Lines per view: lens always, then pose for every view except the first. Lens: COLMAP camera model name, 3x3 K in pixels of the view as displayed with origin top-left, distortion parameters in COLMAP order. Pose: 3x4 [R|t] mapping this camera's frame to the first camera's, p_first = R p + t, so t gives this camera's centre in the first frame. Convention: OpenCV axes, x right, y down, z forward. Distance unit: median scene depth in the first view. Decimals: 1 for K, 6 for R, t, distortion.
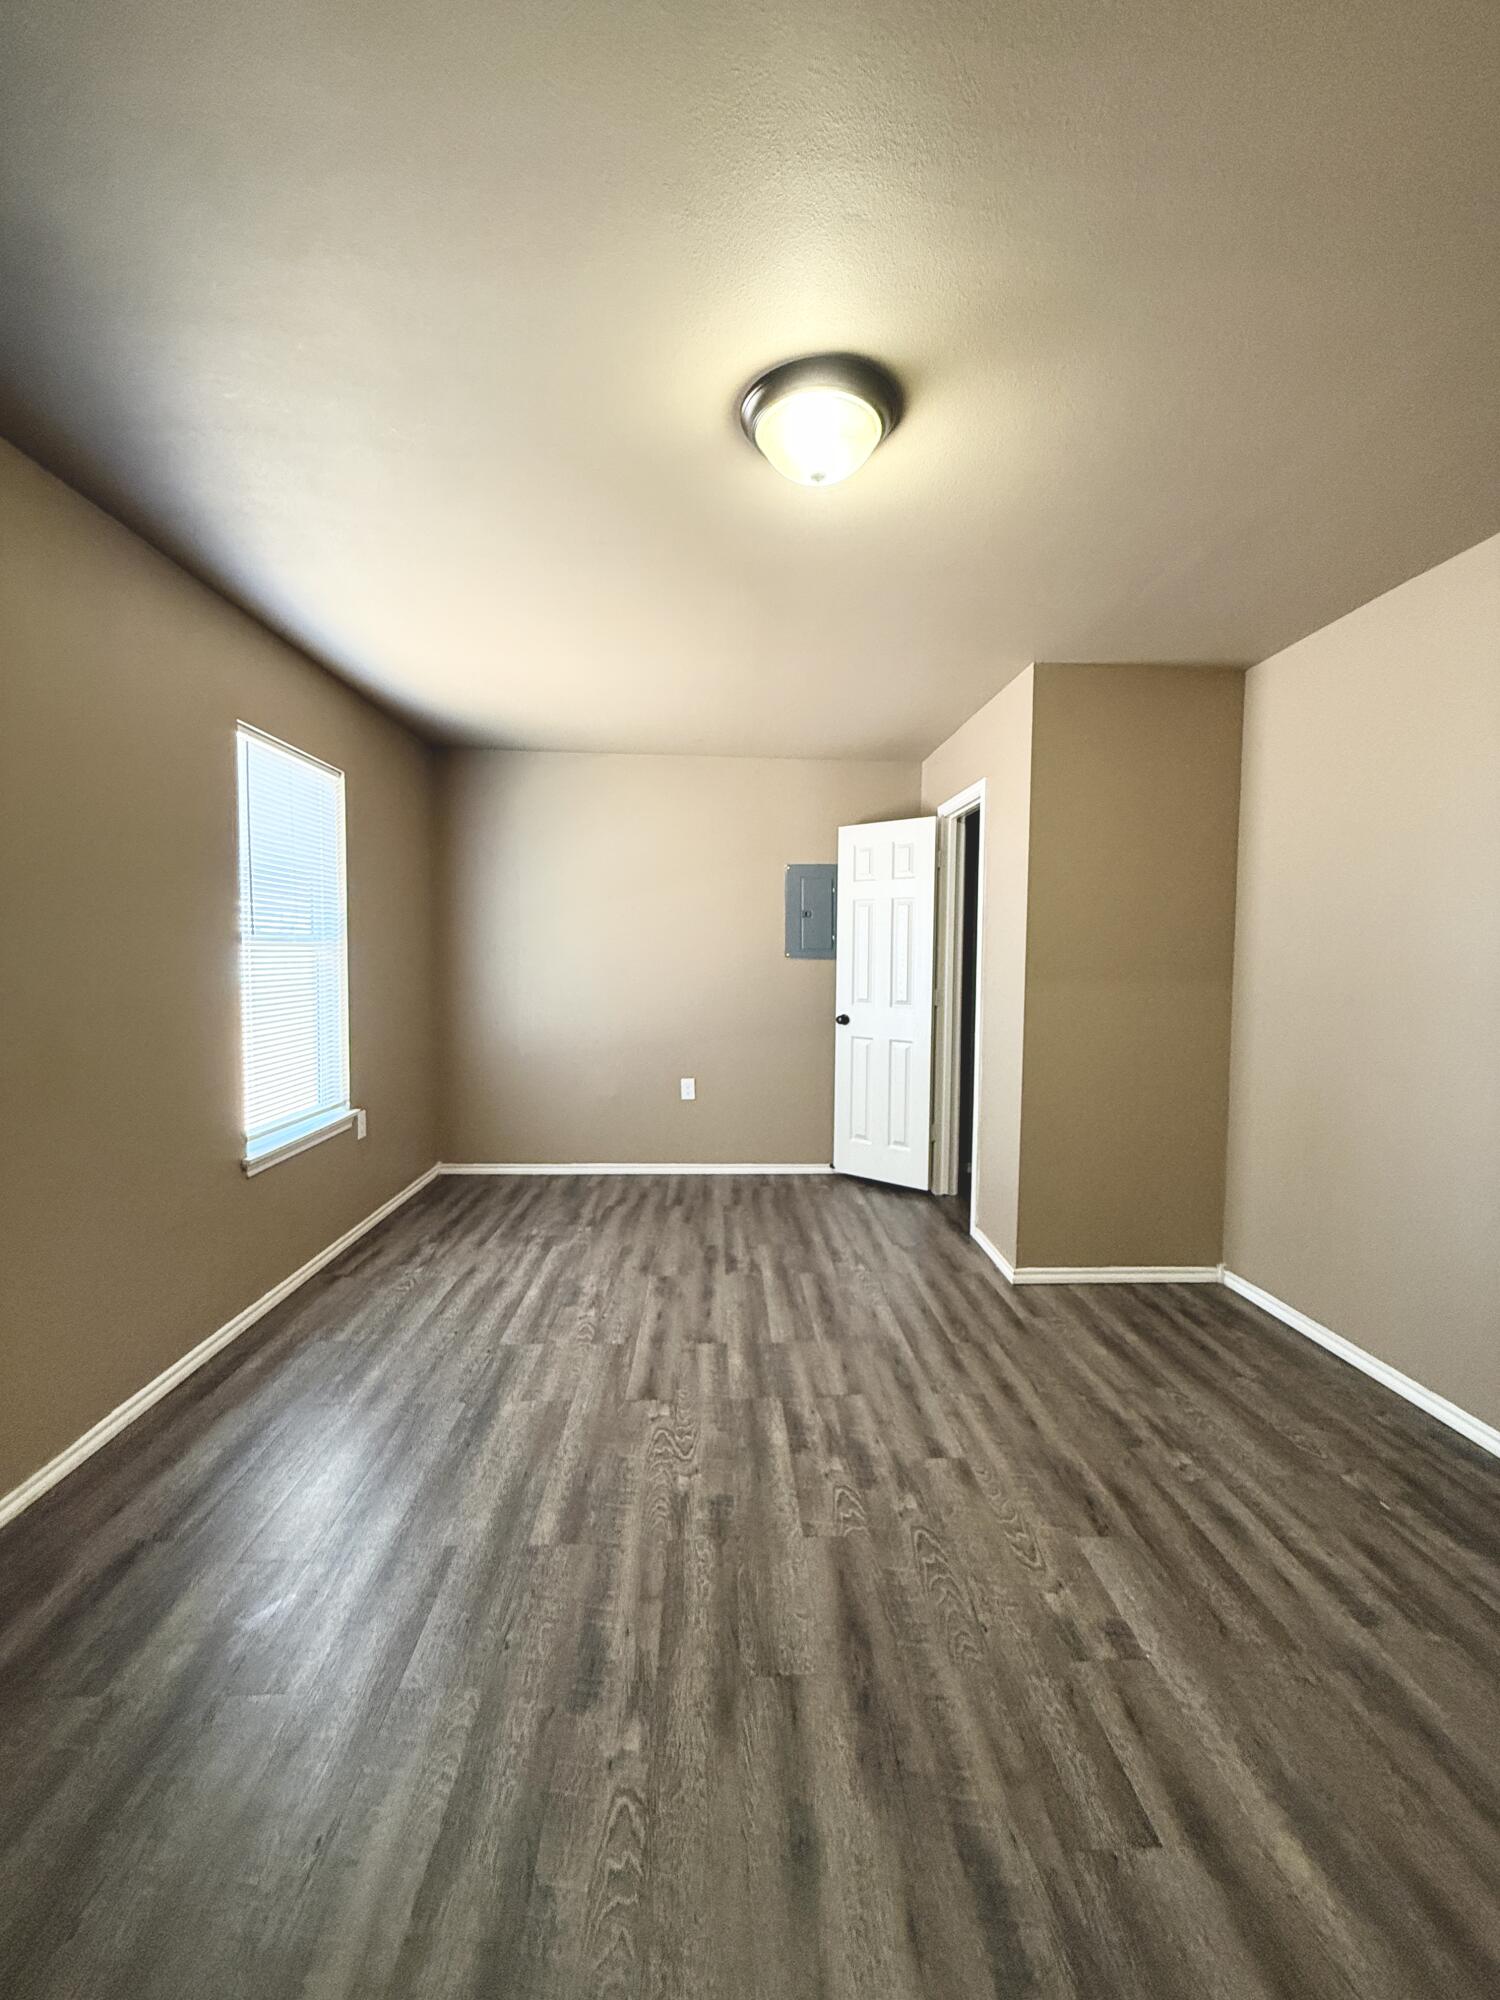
lens RADIAL K [[802.0, 0, 739.6], [0, 802.0, 1010.6], [0, 0, 1]] dist [-0.000933, 0.000152]
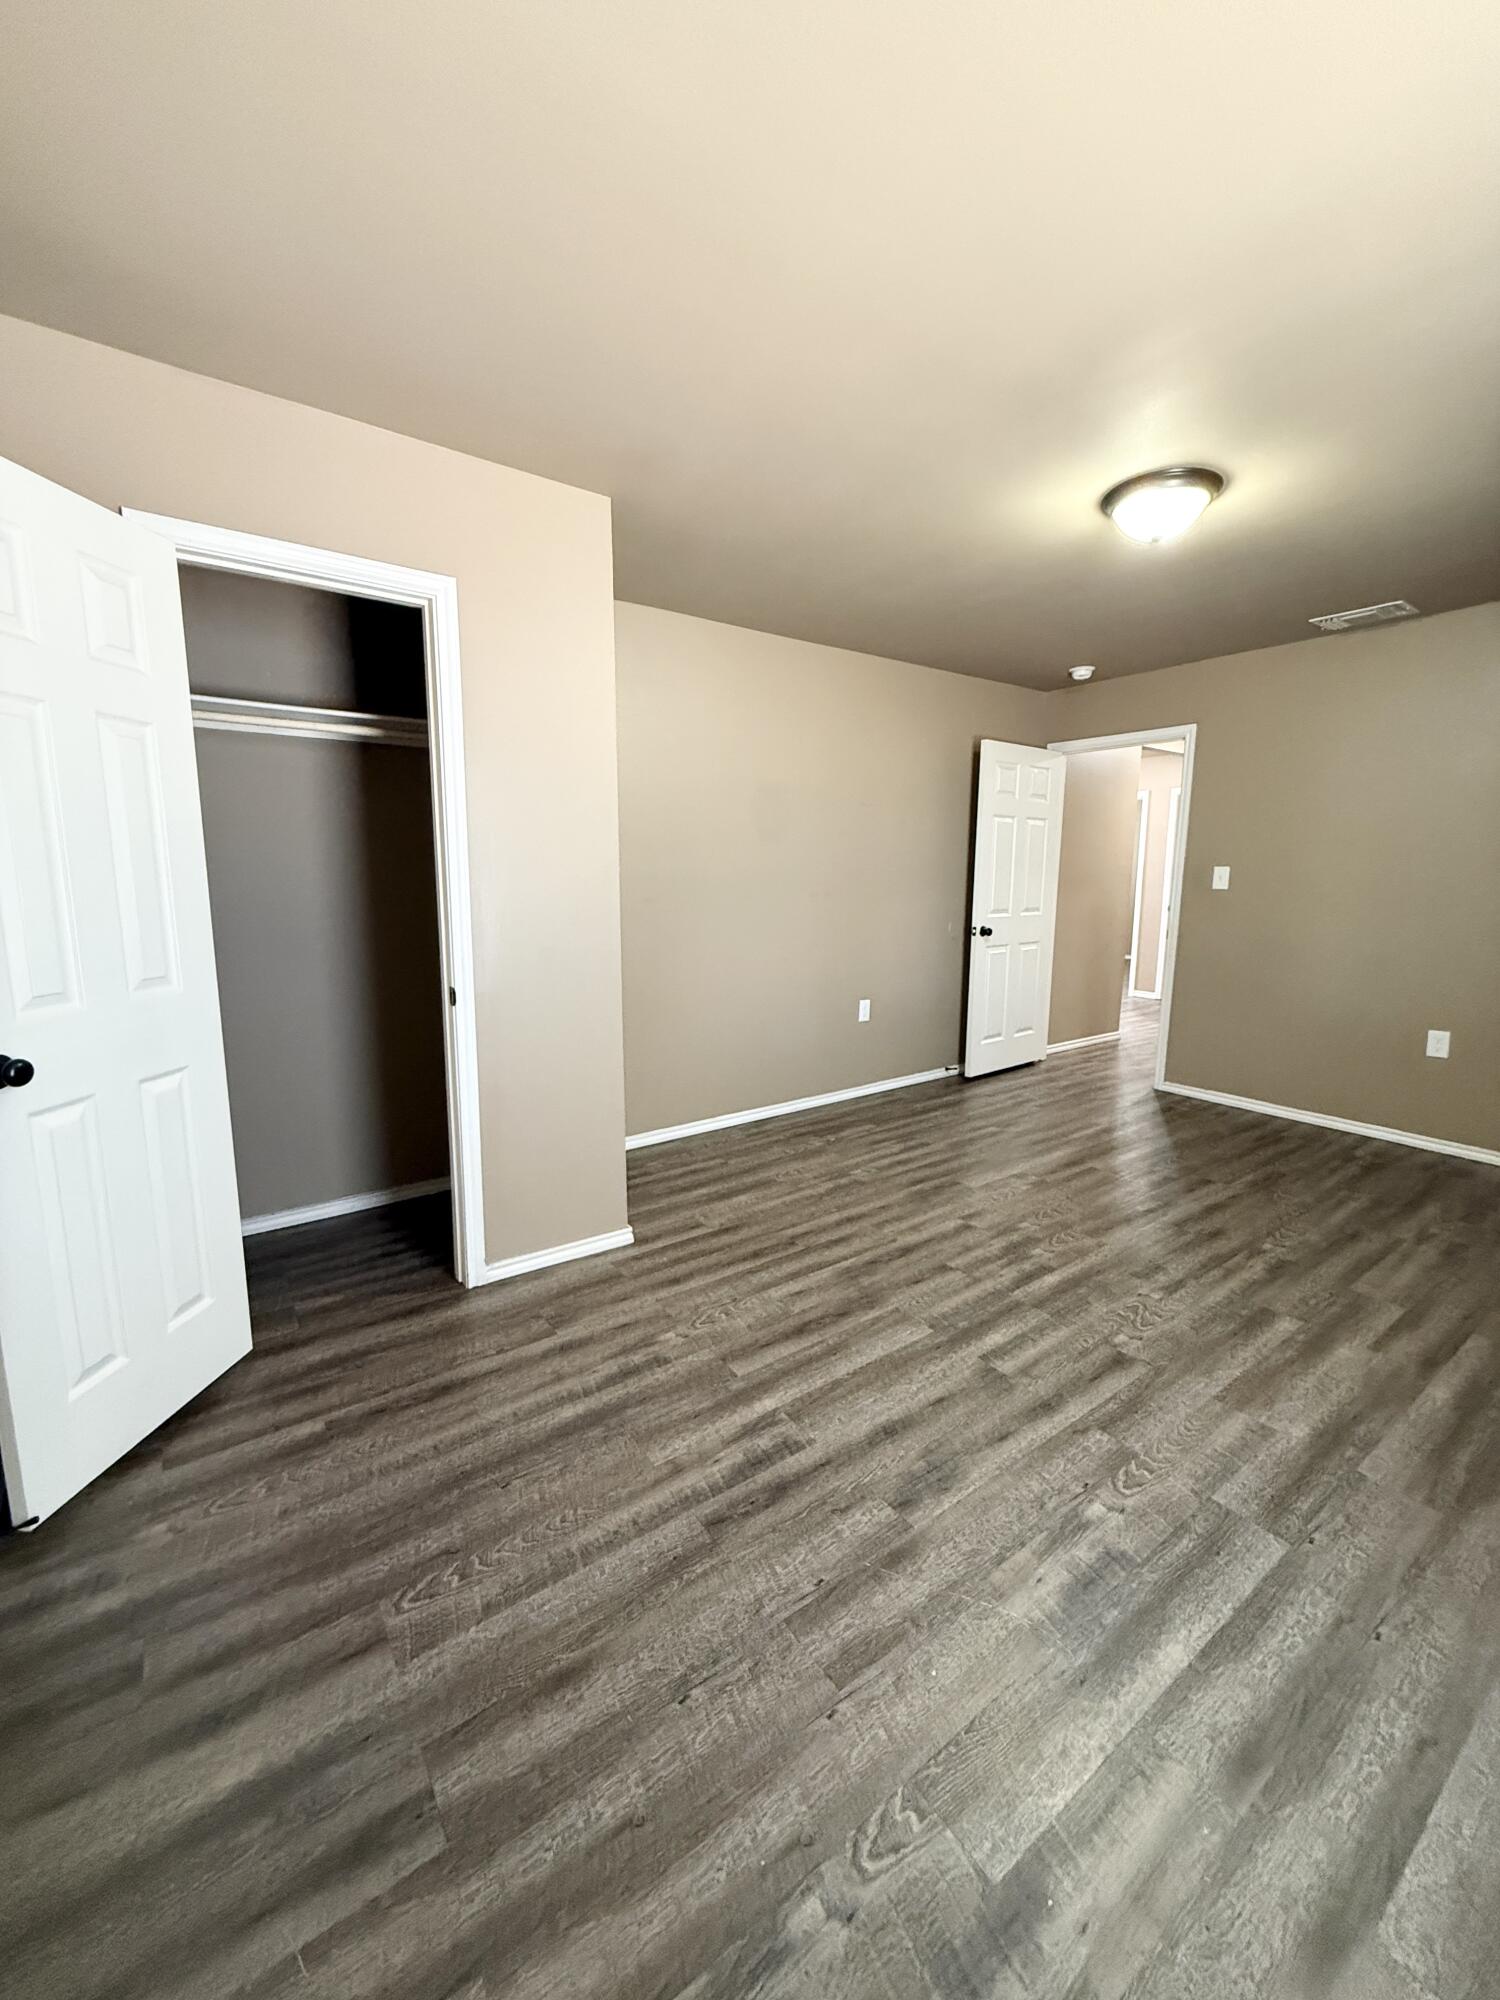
lens RADIAL K [[802.0, 0, 757.0], [0, 802.0, 990.6], [0, 0, 1]] dist [-0.000933, 0.000152]
pose [[-0.562465, -0.133581, 0.815959, -0.568961], [0.048451, 0.979842, 0.193809, -0.130639], [-0.825400, 0.148545, -0.544654, 1.779434]]
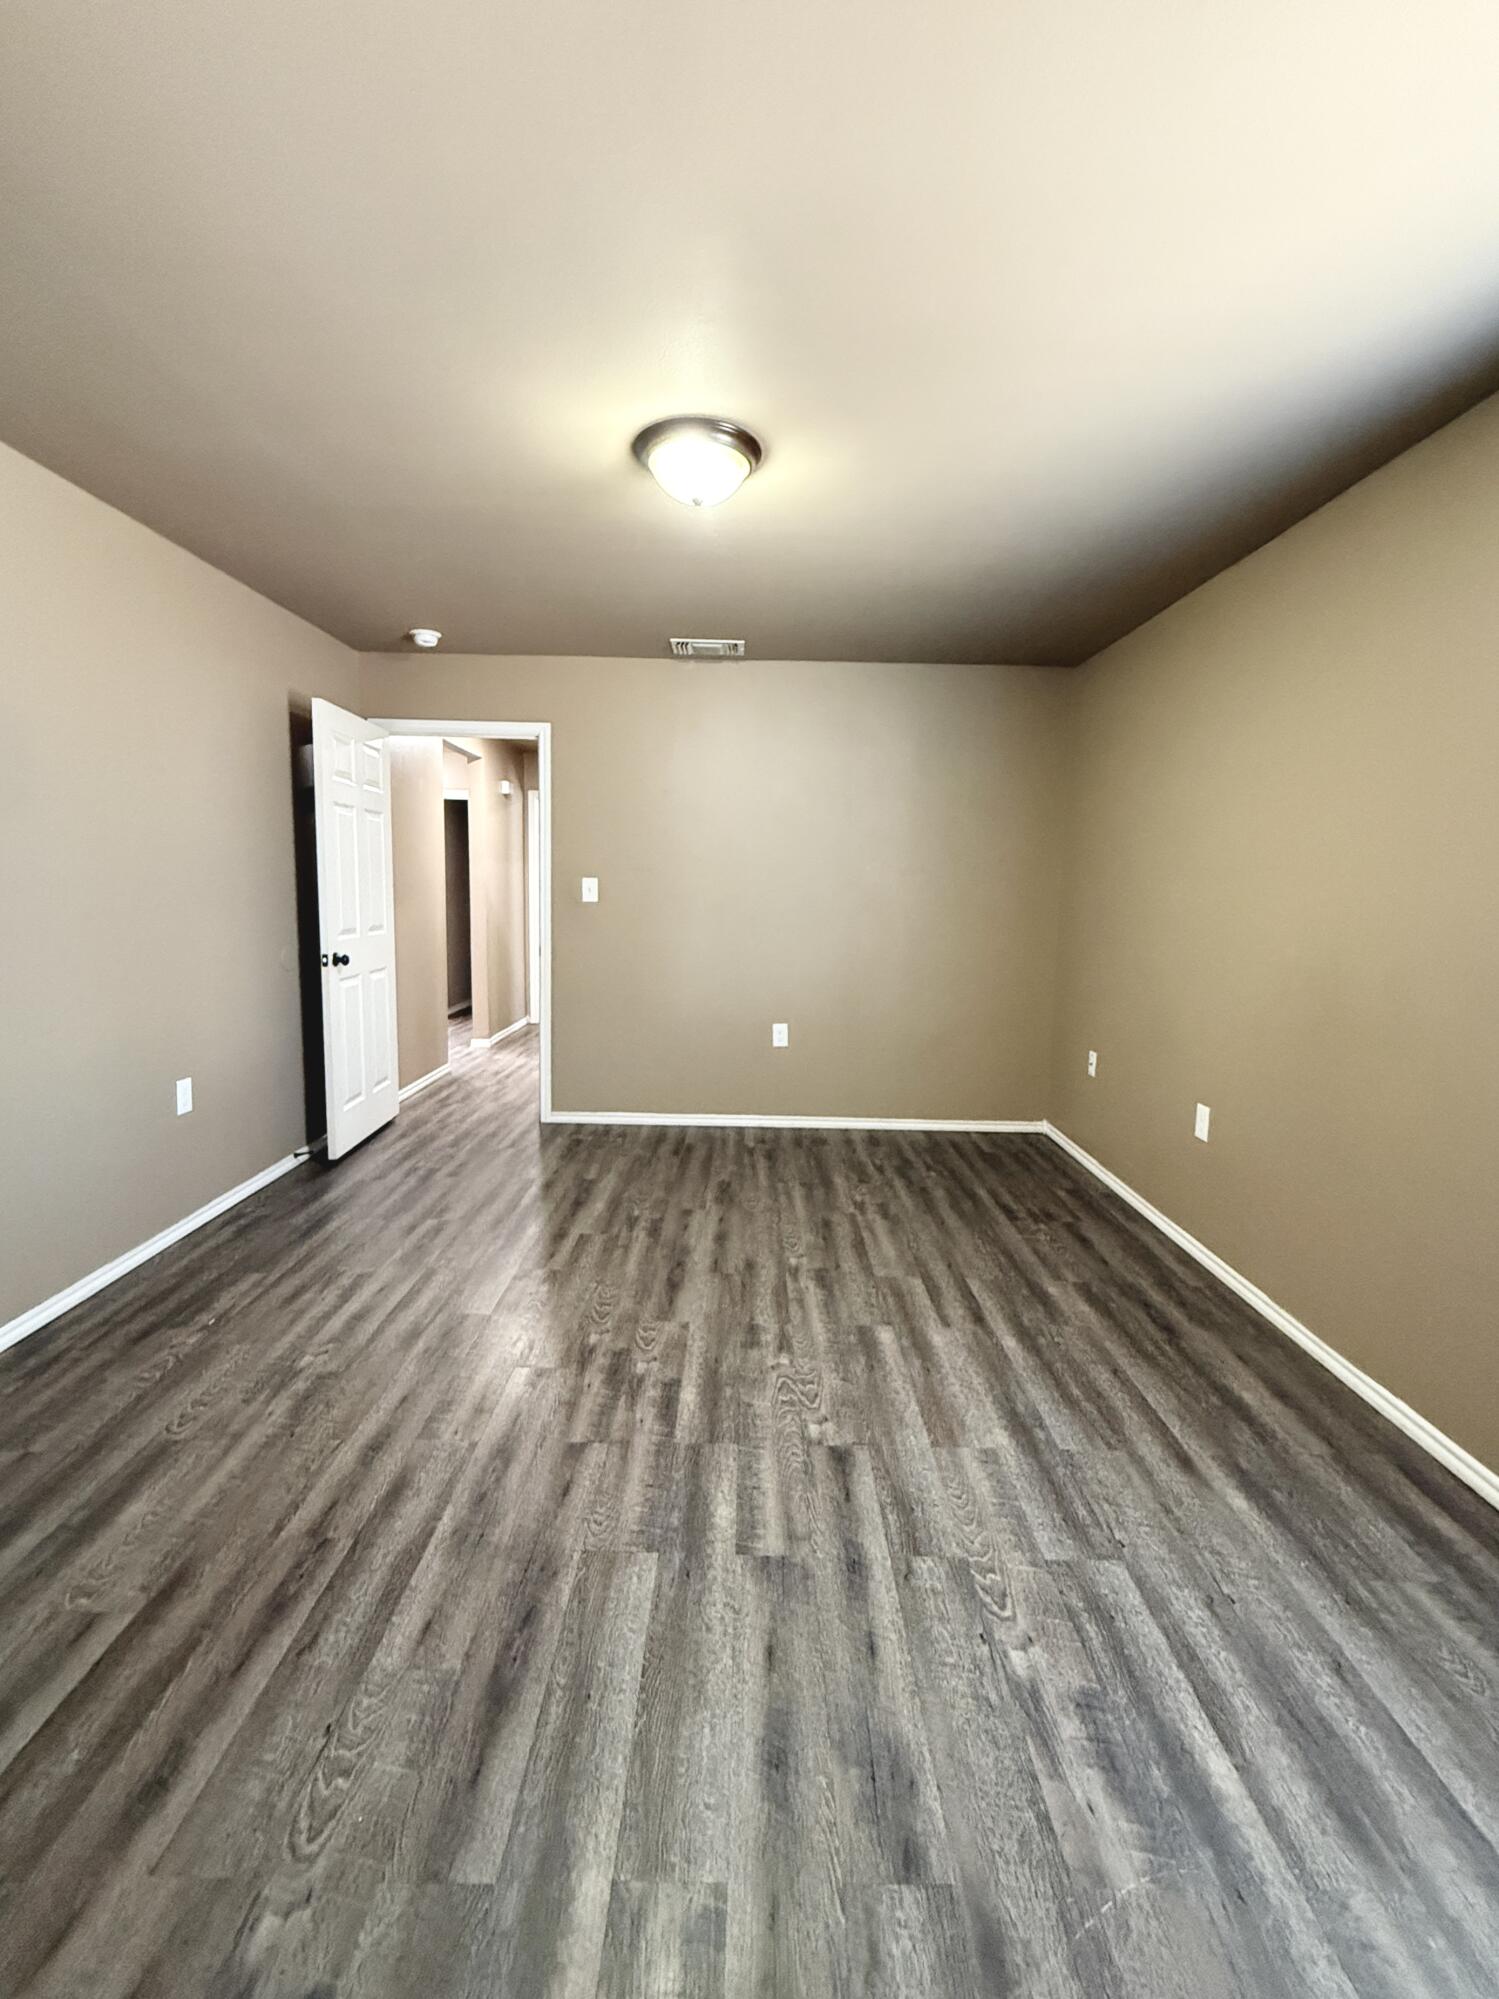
lens RADIAL K [[864.8, 0, 754.9], [0, 864.8, 996.2], [0, 0, 1]] dist [-0.003696, 0.000513]
pose [[-0.999108, -0.034171, 0.024805, -0.035813], [-0.028771, 0.980889, 0.192427, -0.122071], [-0.030906, 0.191542, -0.980998, 1.747131]]
